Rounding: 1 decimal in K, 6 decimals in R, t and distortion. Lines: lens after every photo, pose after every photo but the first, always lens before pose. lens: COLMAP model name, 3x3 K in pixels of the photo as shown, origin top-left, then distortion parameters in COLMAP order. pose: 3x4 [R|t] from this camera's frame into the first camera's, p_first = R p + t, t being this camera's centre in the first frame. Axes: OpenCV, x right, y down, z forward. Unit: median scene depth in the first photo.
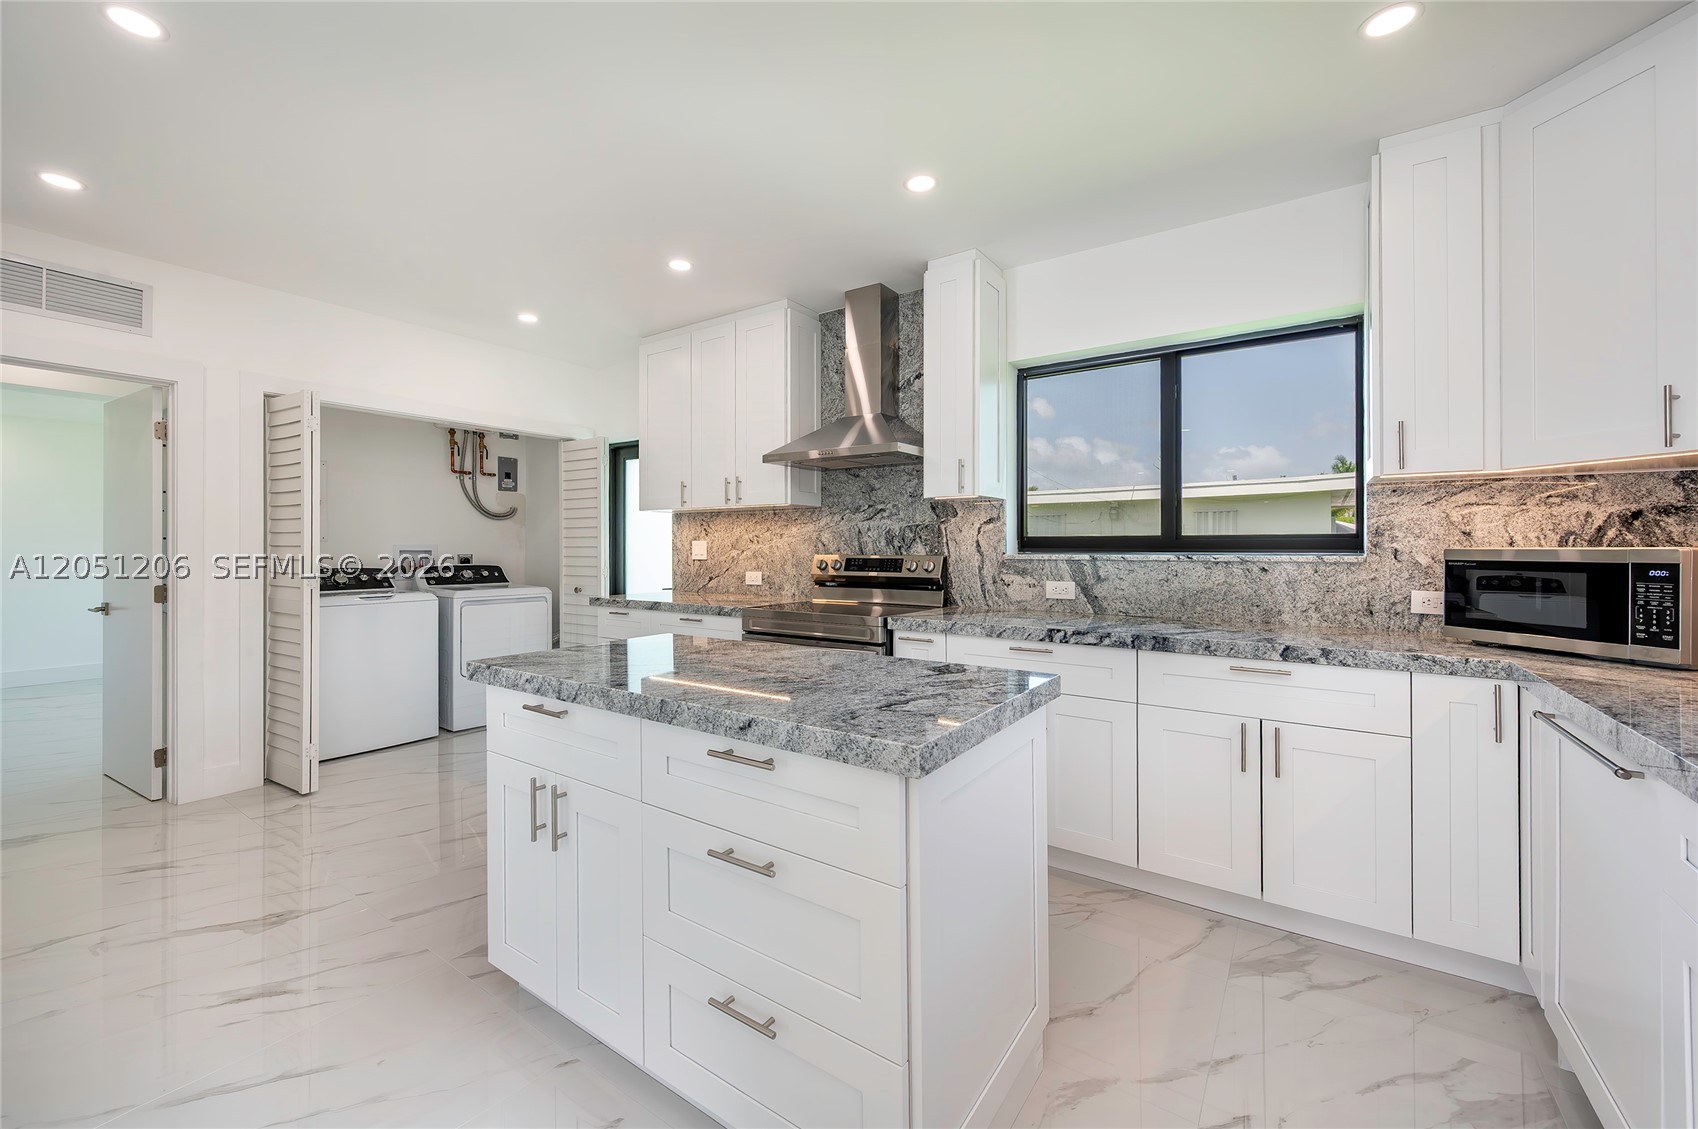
lens RADIAL K [[683.2, 0, 794.6], [0, 683.2, 537.2], [0, 0, 1]] dist [-0.002289, -0.002402]
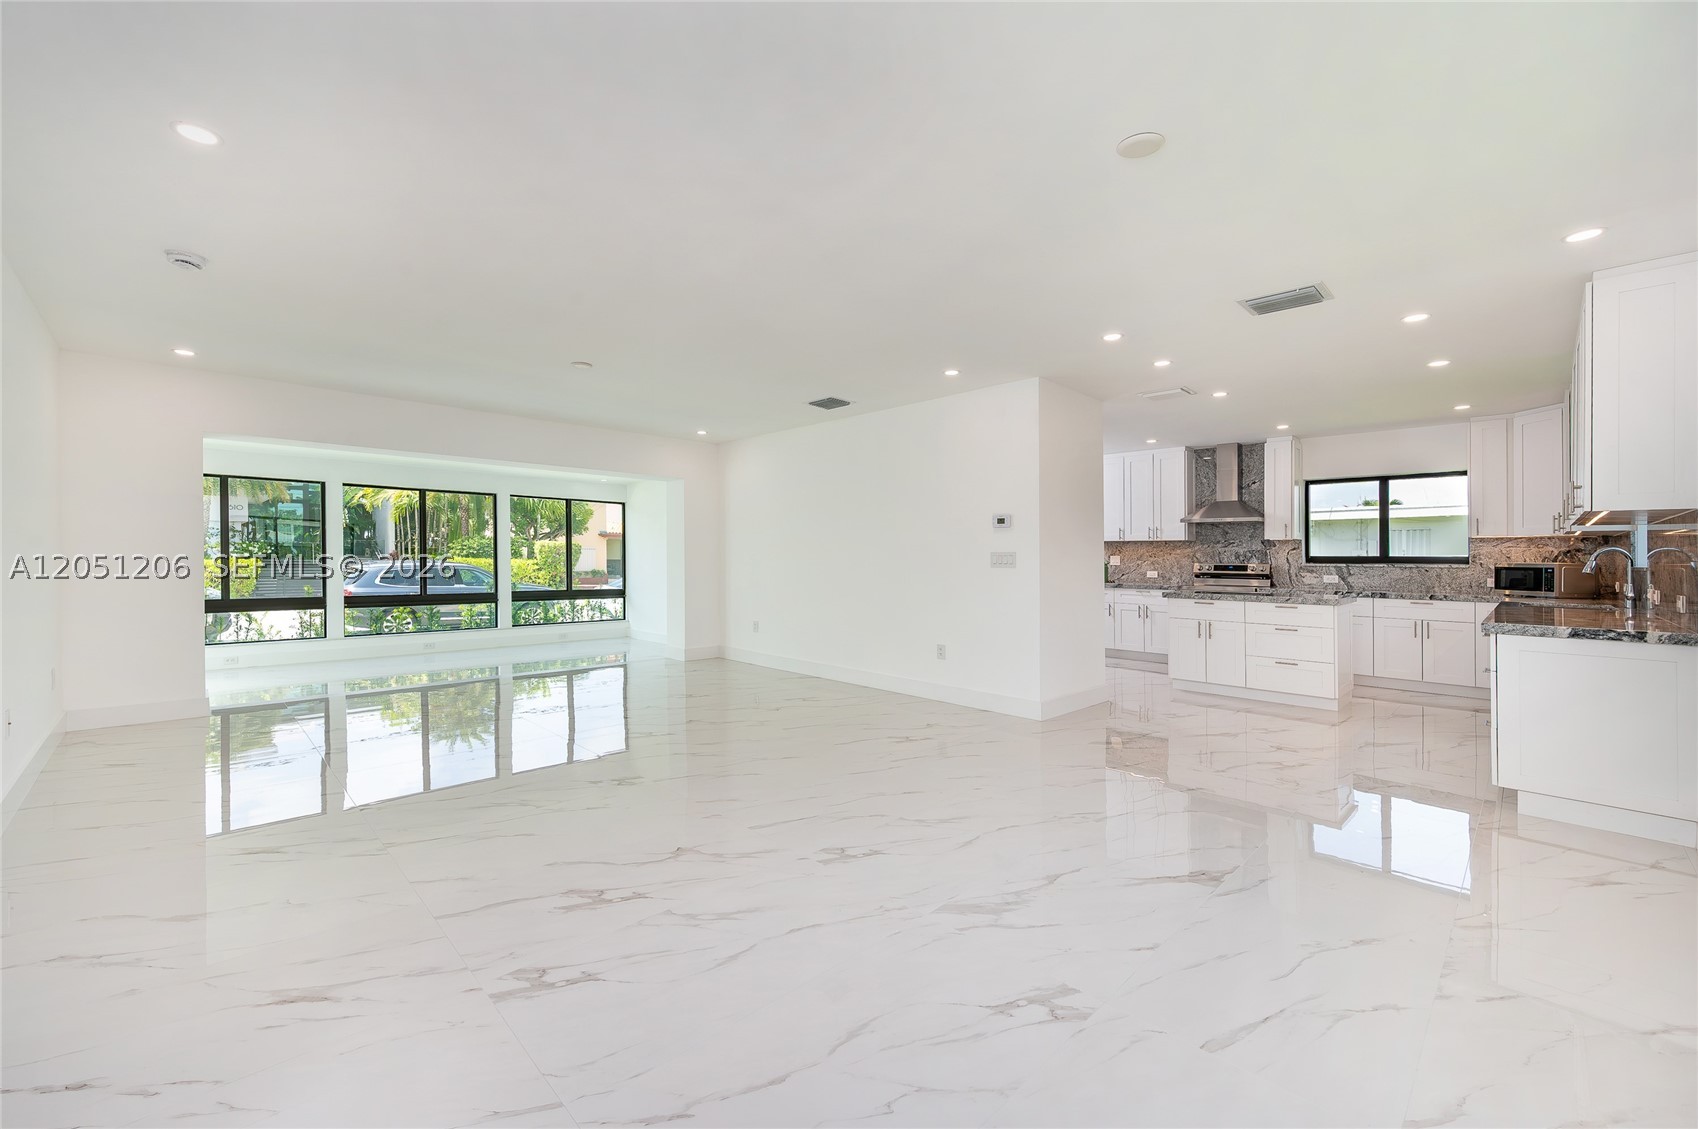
lens RADIAL K [[683.2, 0, 809.8], [0, 683.2, 536.5], [0, 0, 1]] dist [-0.002289, -0.002402]
pose [[0.984839, 0.001972, -0.173459, -0.863595], [-0.004214, 0.999912, -0.012556, -0.028494], [0.173419, 0.013096, 0.984761, -1.443648]]
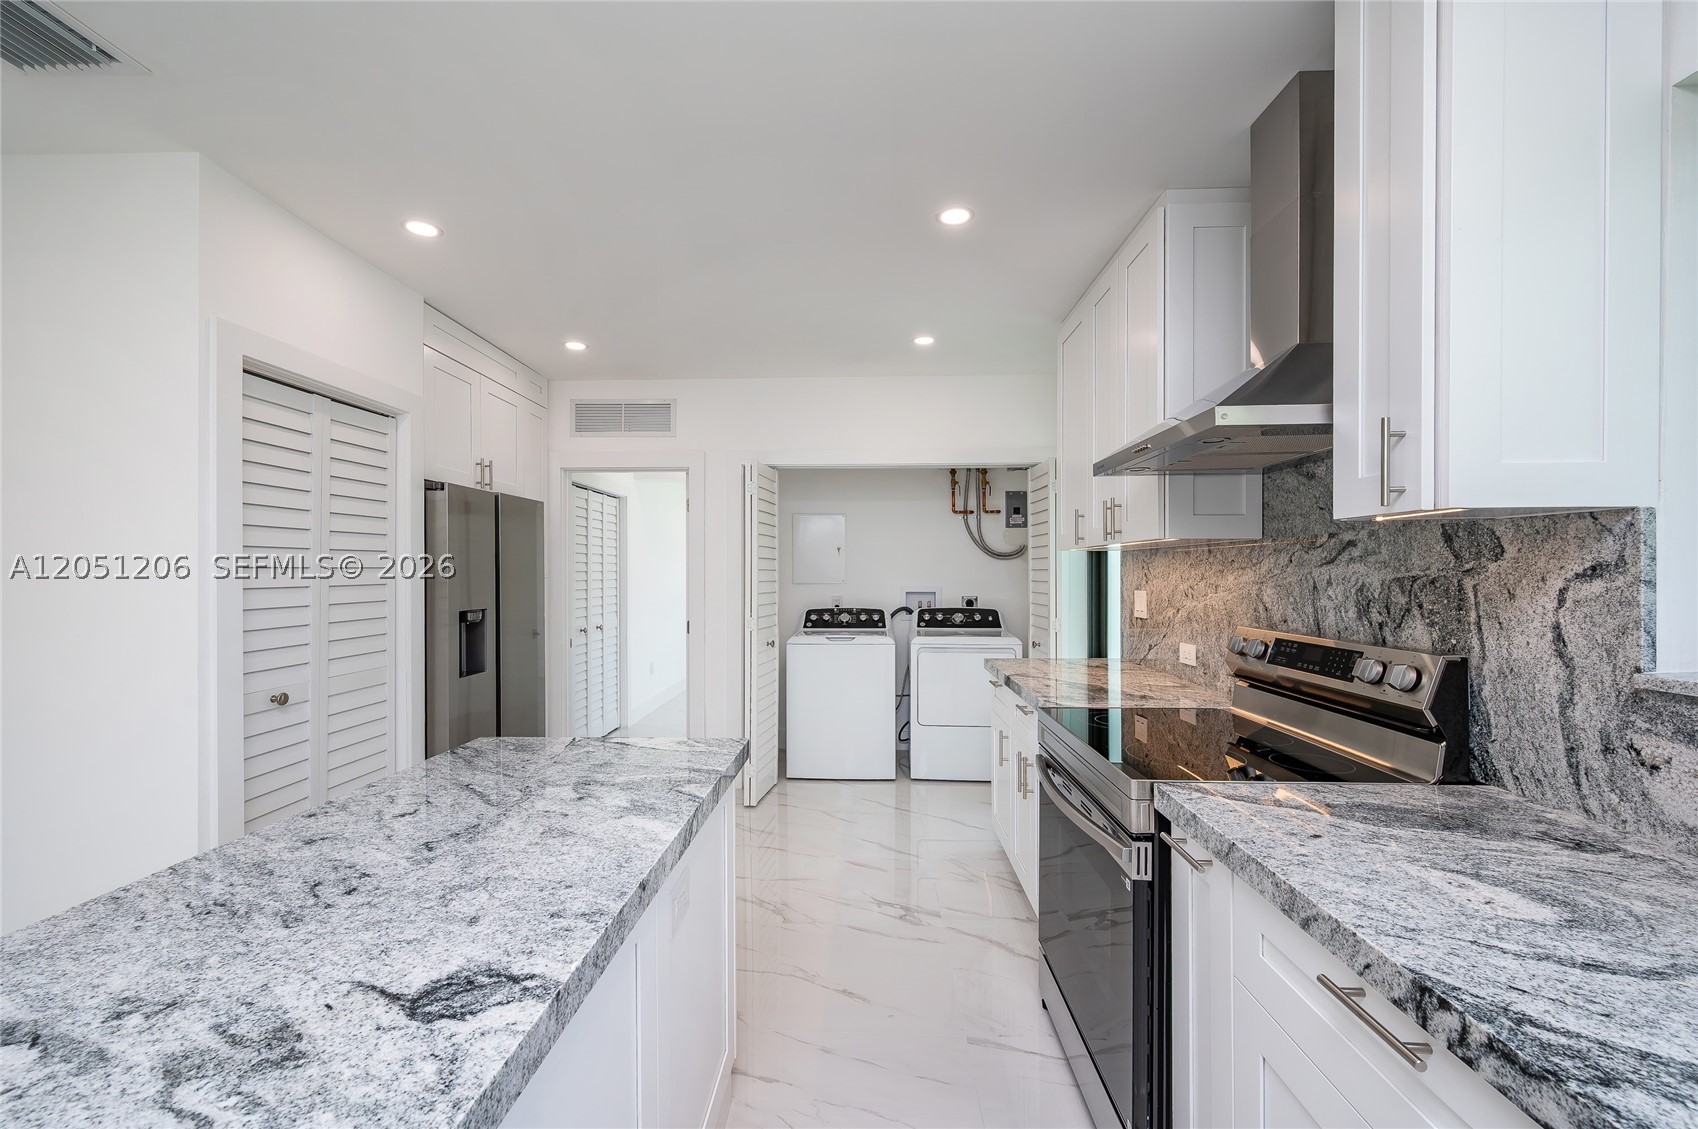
lens RADIAL K [[683.2, 0, 854.2], [0, 683.2, 578.9], [0, 0, 1]] dist [-0.002289, -0.002402]
pose [[0.564492, 0.007669, -0.825403, 0.342022], [0.014119, 0.999721, 0.018944, -0.030627], [0.825318, -0.022348, 0.564226, 0.468583]]
